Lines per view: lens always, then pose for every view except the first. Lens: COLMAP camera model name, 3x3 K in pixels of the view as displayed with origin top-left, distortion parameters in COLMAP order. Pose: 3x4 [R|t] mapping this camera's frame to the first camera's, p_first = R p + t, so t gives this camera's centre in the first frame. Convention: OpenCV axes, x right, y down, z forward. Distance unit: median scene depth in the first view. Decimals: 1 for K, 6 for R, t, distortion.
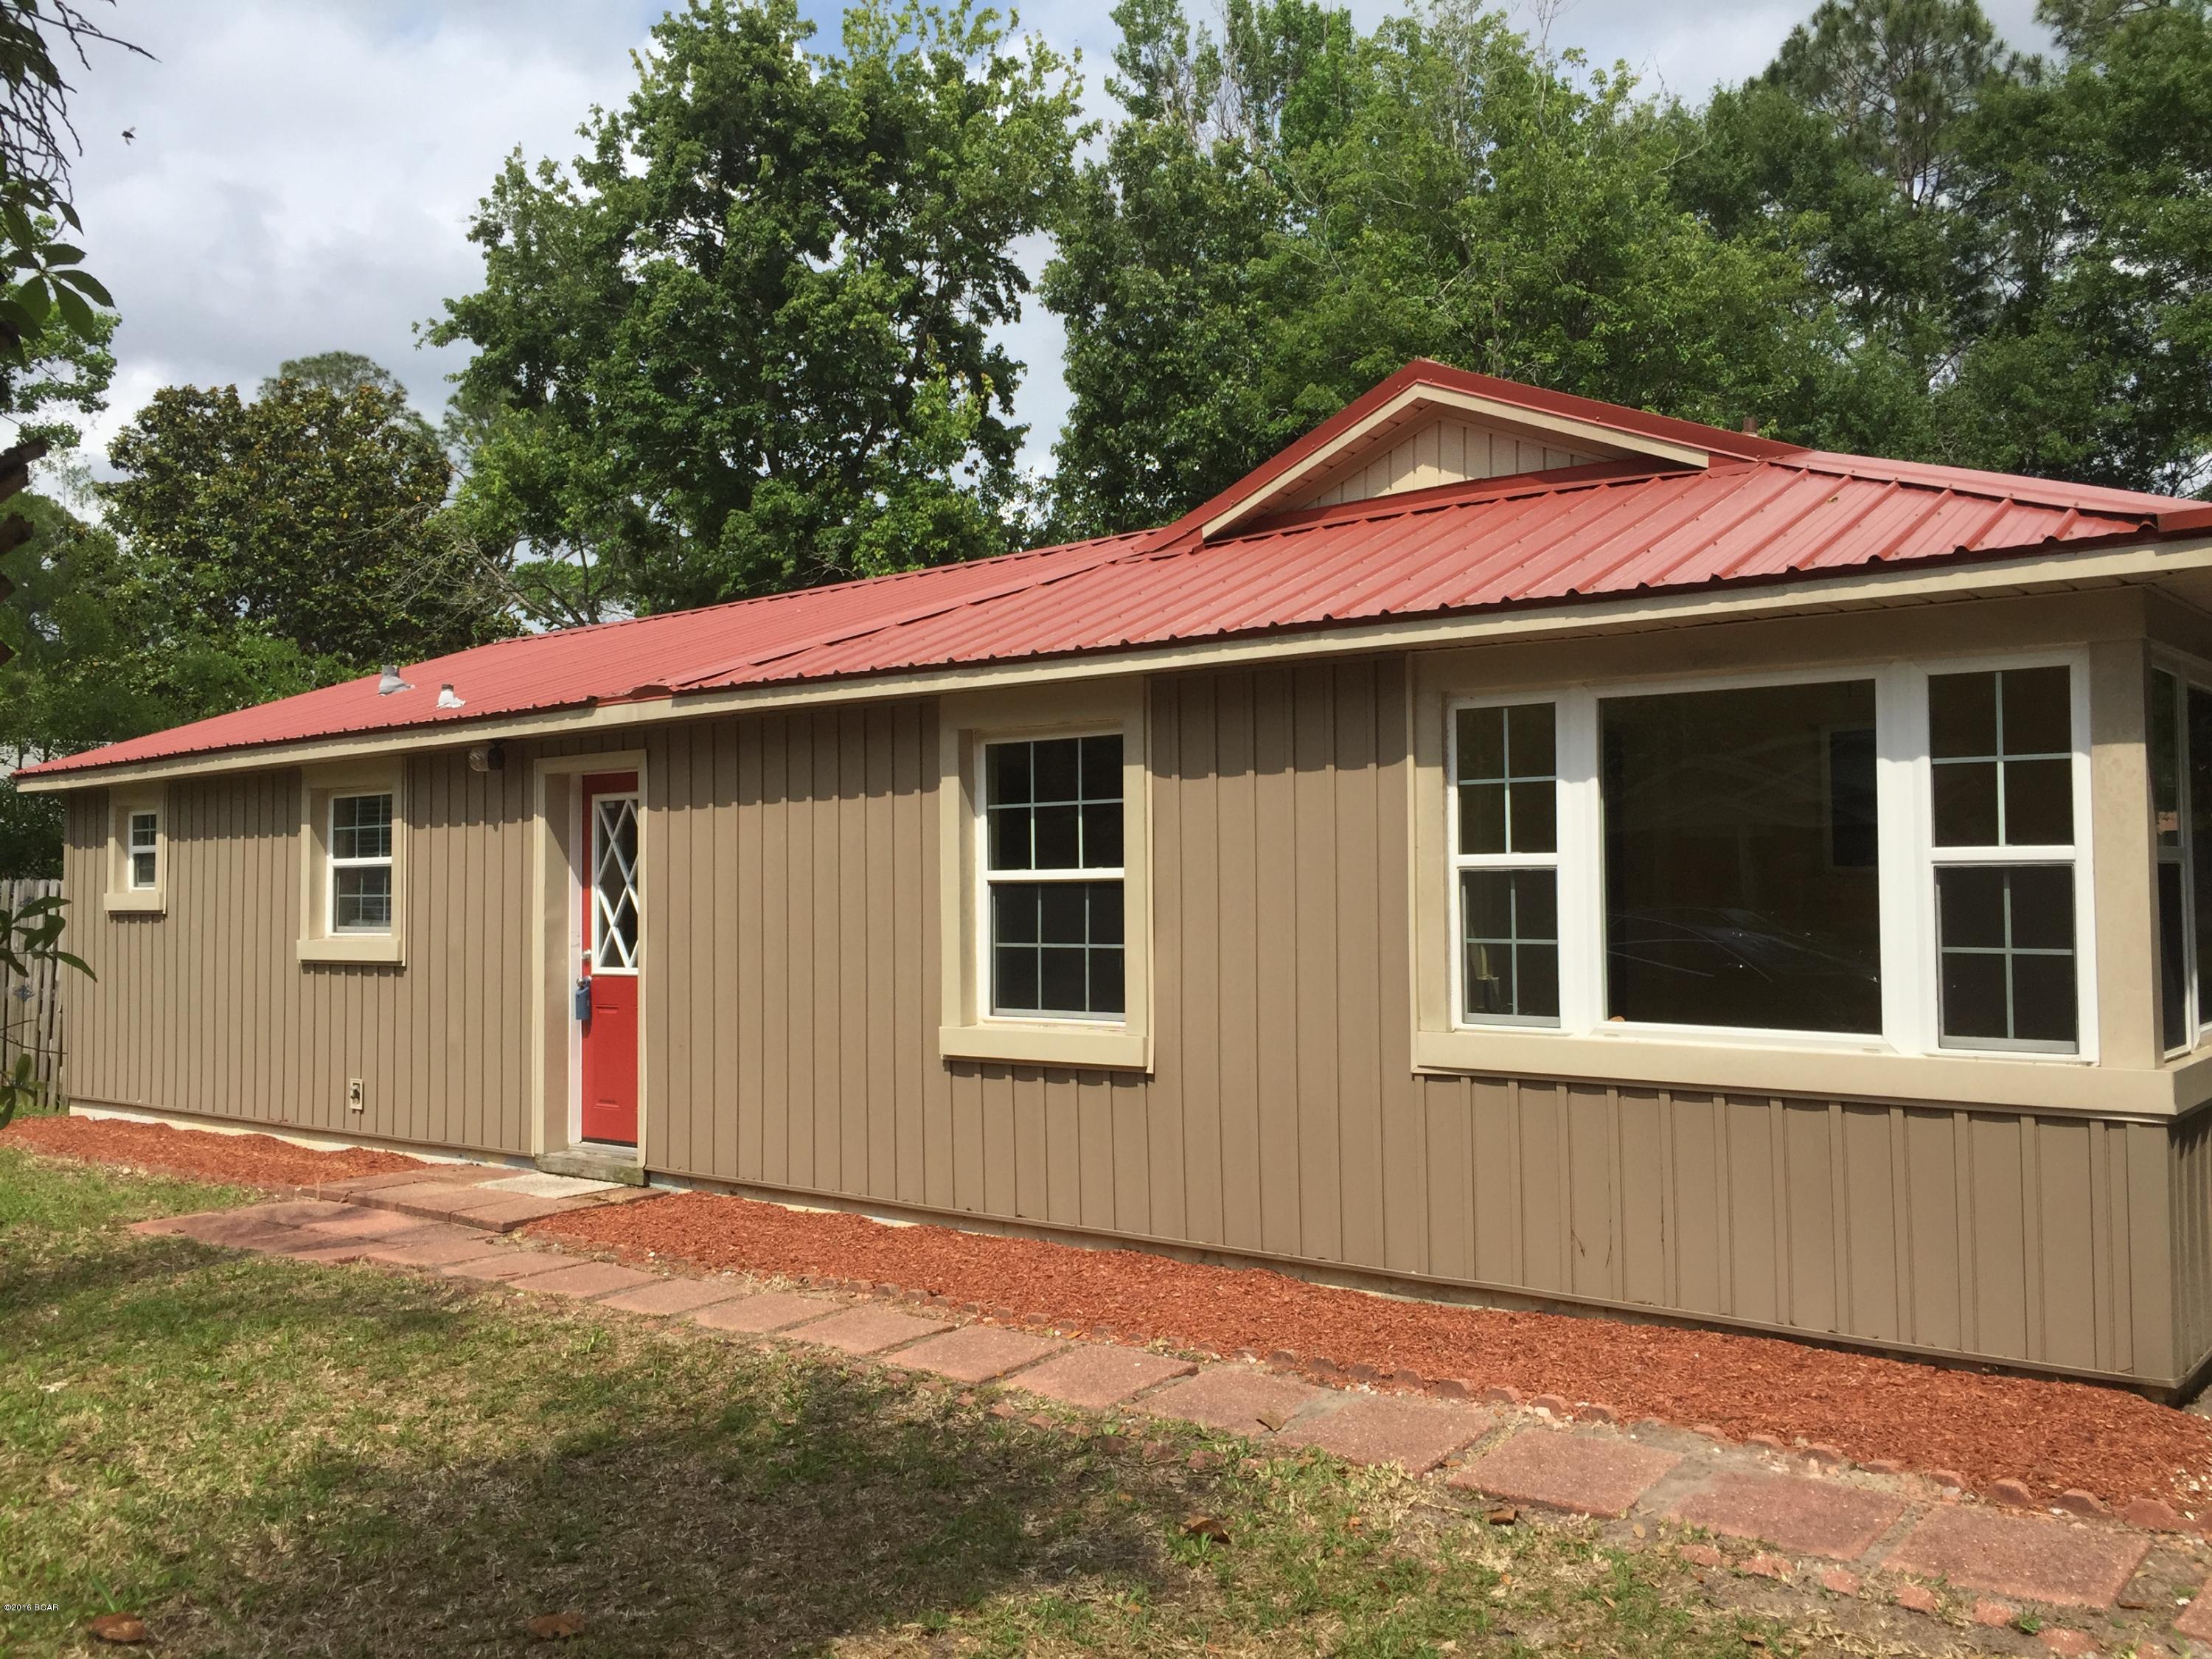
lens RADIAL K [[1895.1, 0, 1115.8], [0, 1895.1, 818.3], [0, 0, 1]] dist [0.079867, -0.107635]
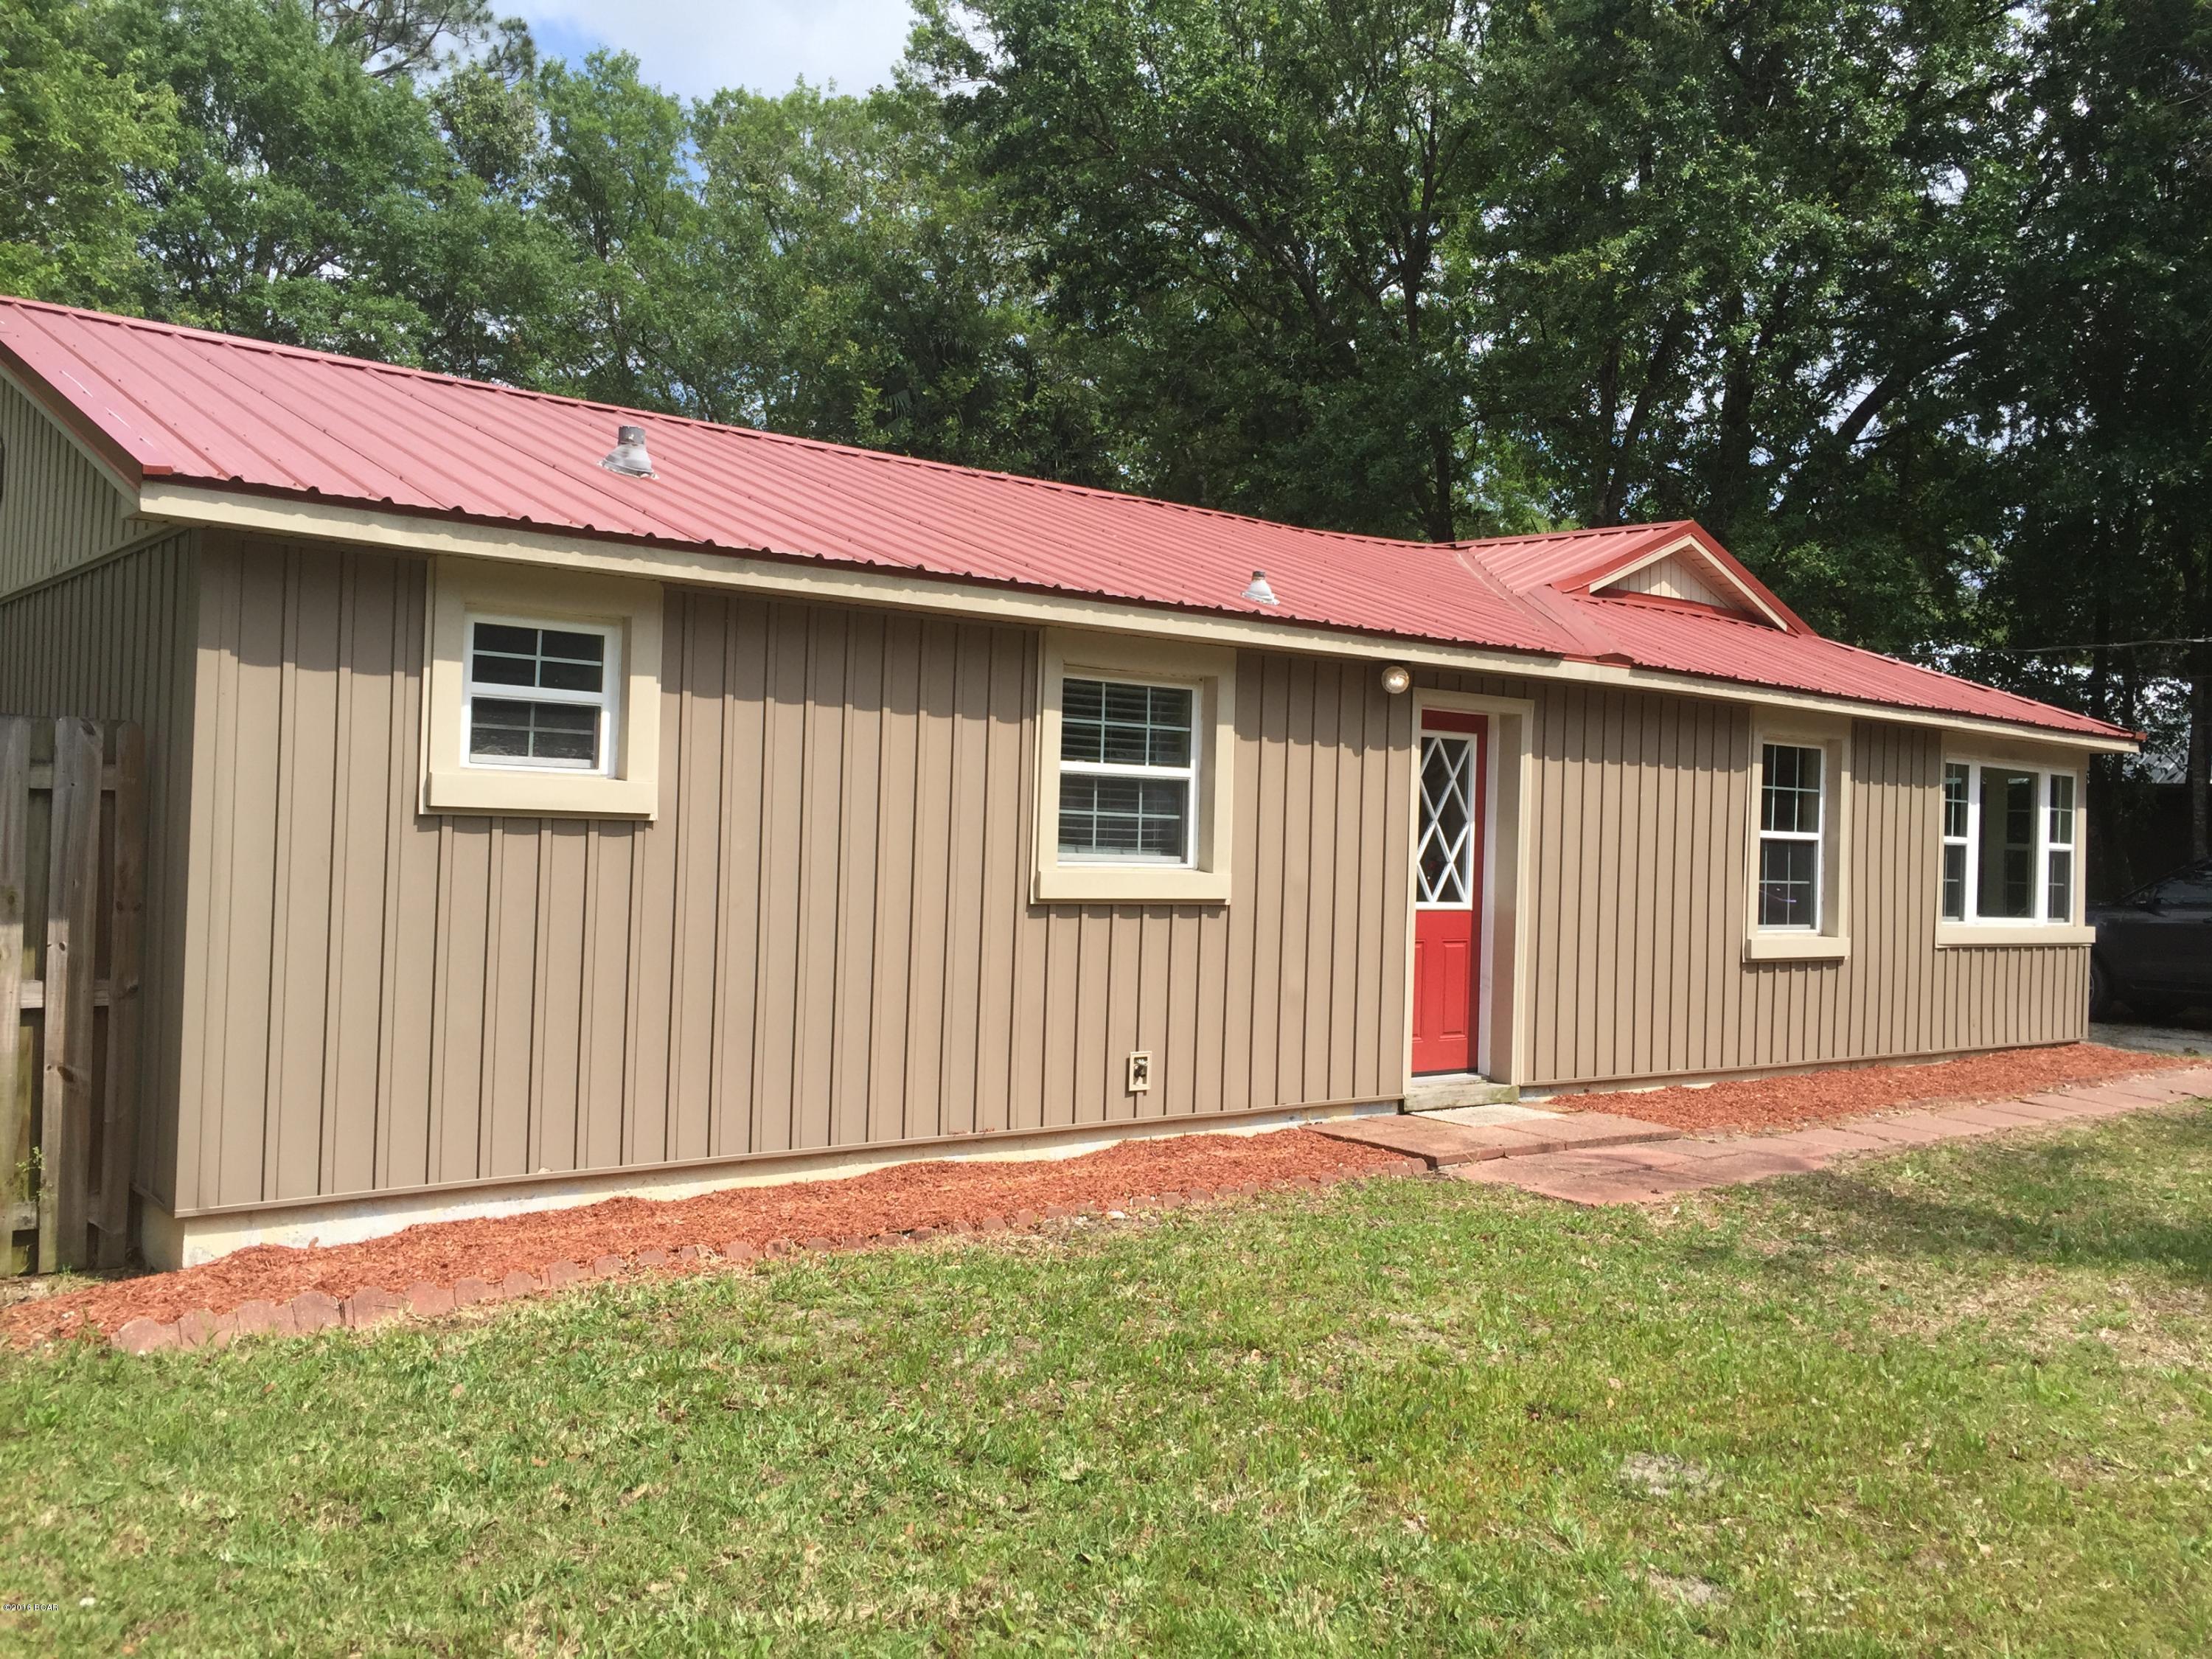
lens RADIAL K [[1895.1, 0, 1104.8], [0, 1895.1, 827.4], [0, 0, 1]] dist [0.079867, -0.107635]
pose [[0.196562, 0.026239, 0.980140, -1.665444], [-0.068653, 0.997557, -0.012938, 0.081784], [-0.978085, -0.064746, 0.197883, 1.255801]]
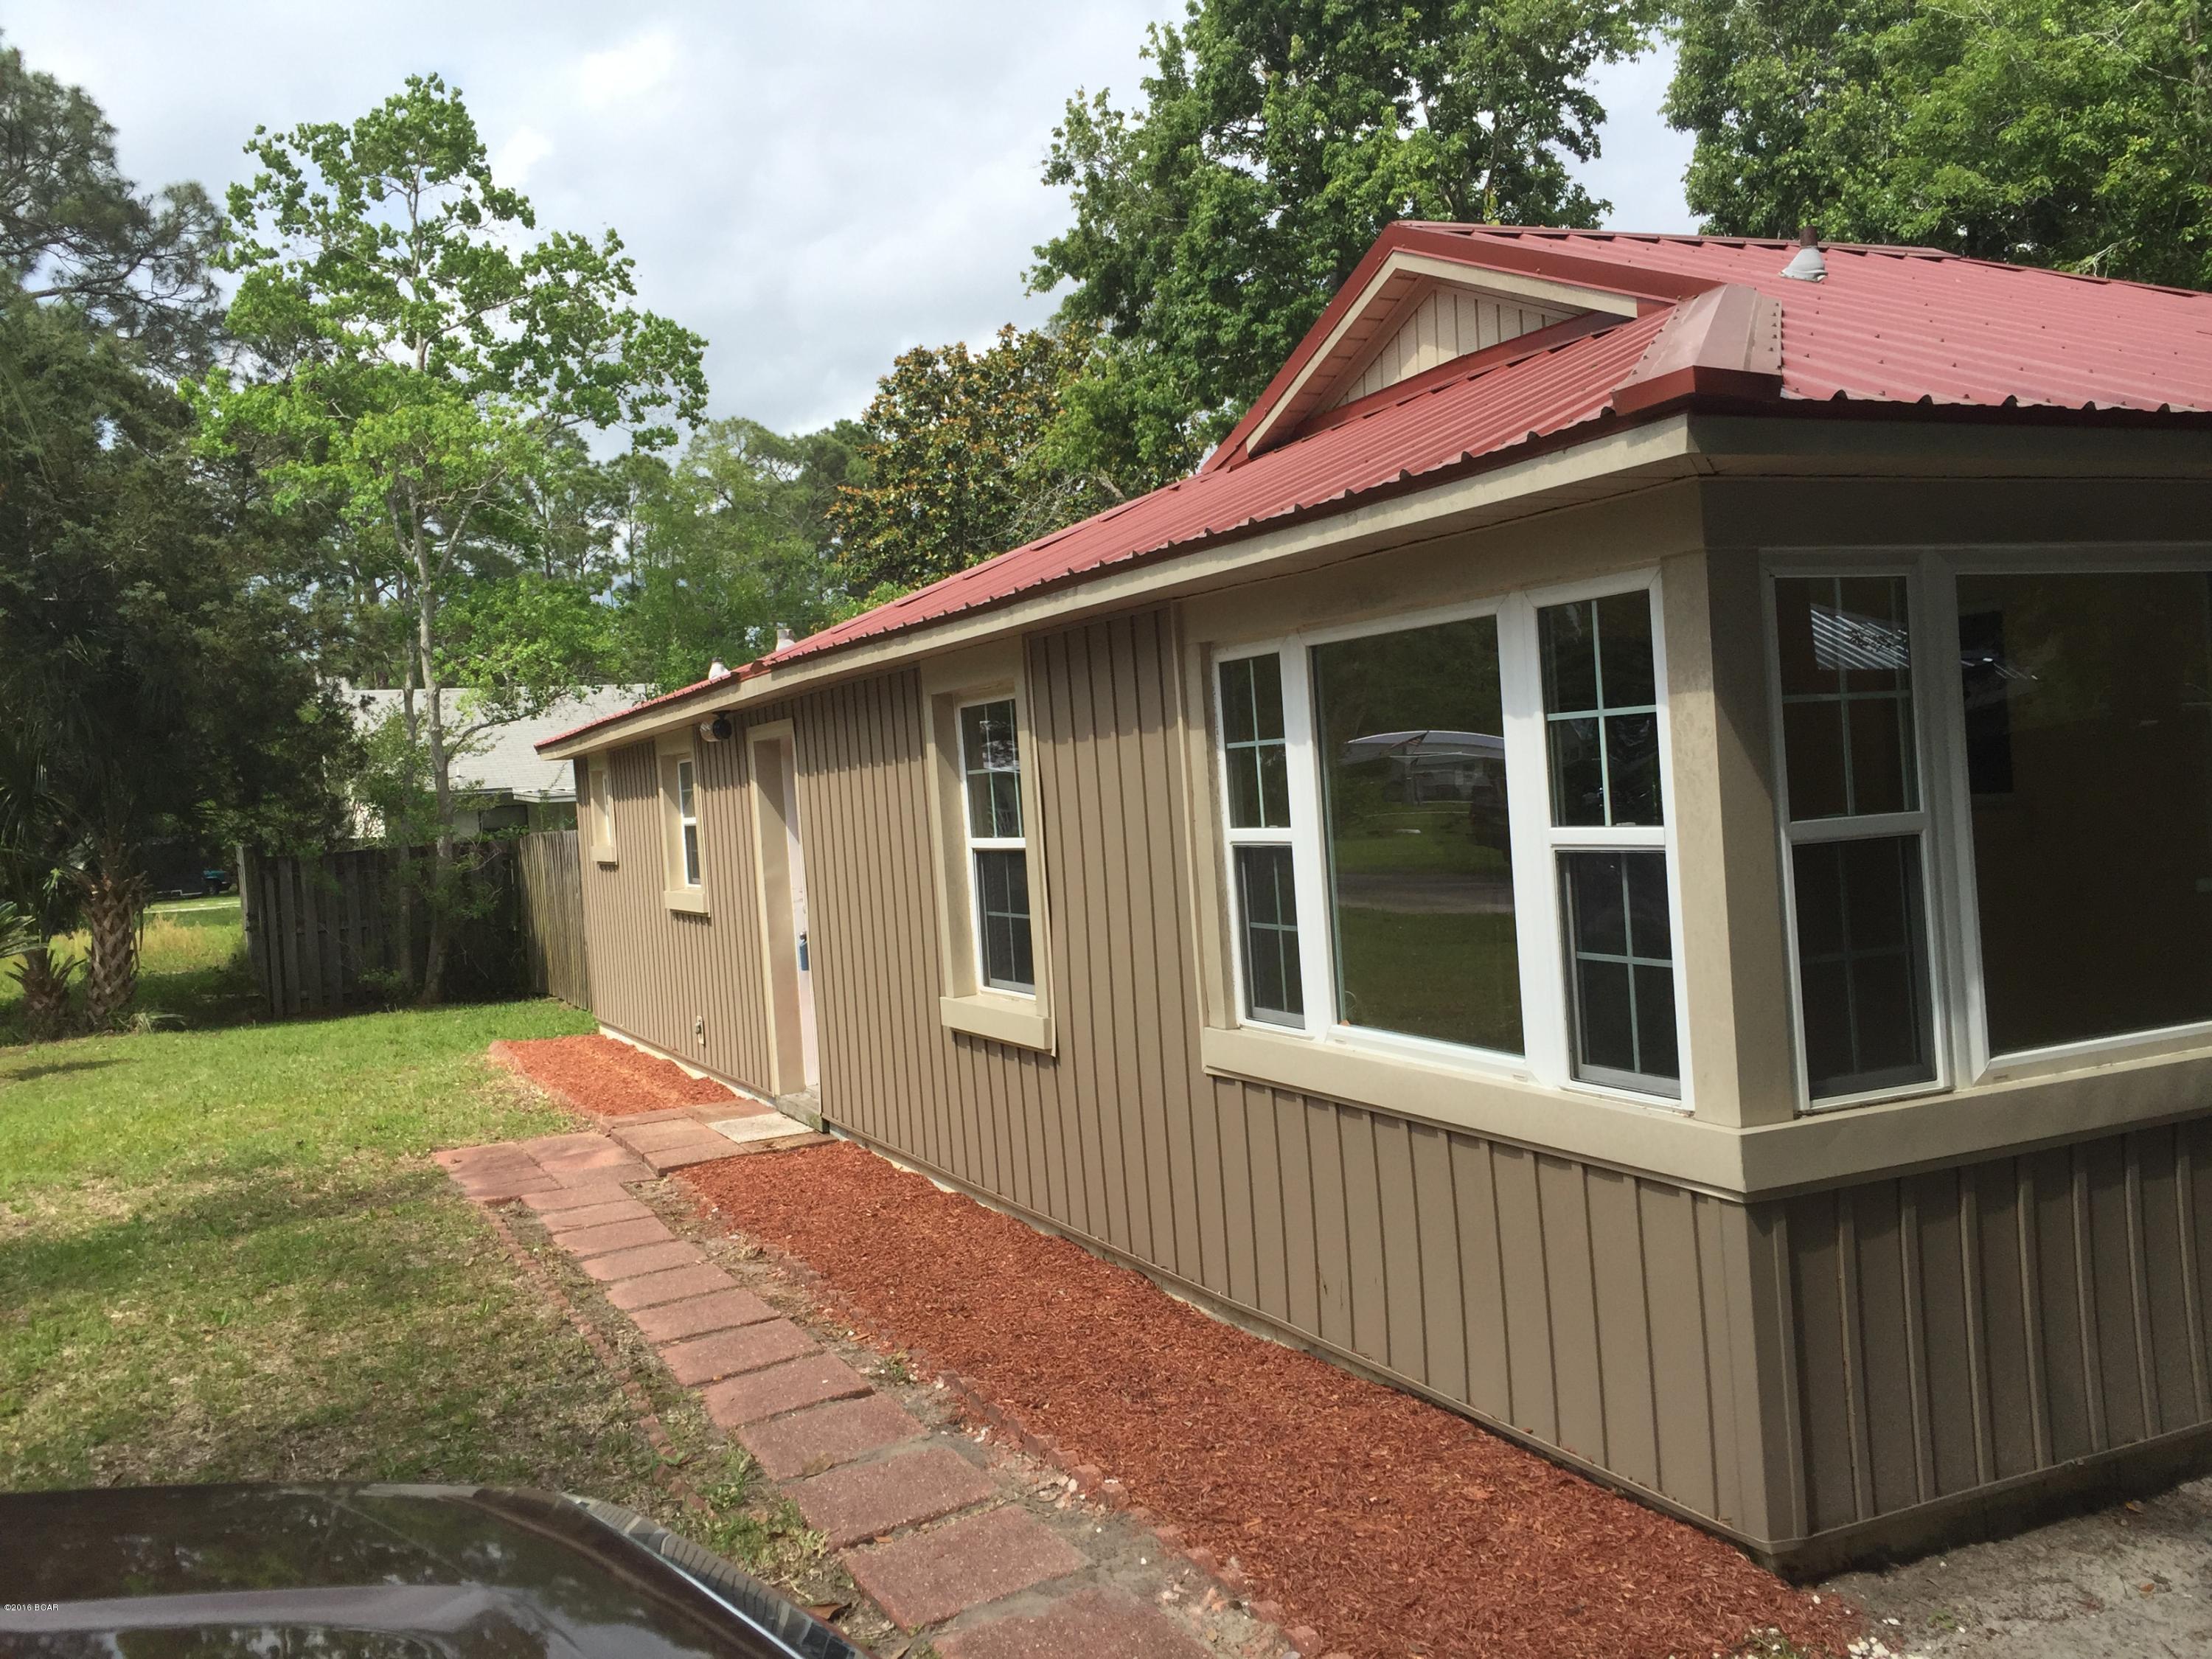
lens RADIAL K [[1895.1, 0, 1111.3], [0, 1895.1, 834.6], [0, 0, 1]] dist [0.079867, -0.107635]
pose [[0.901574, -0.035029, -0.431205, 0.440665], [0.067622, 0.995876, 0.060487, -0.030088], [0.427308, -0.083692, 0.900224, 0.163593]]
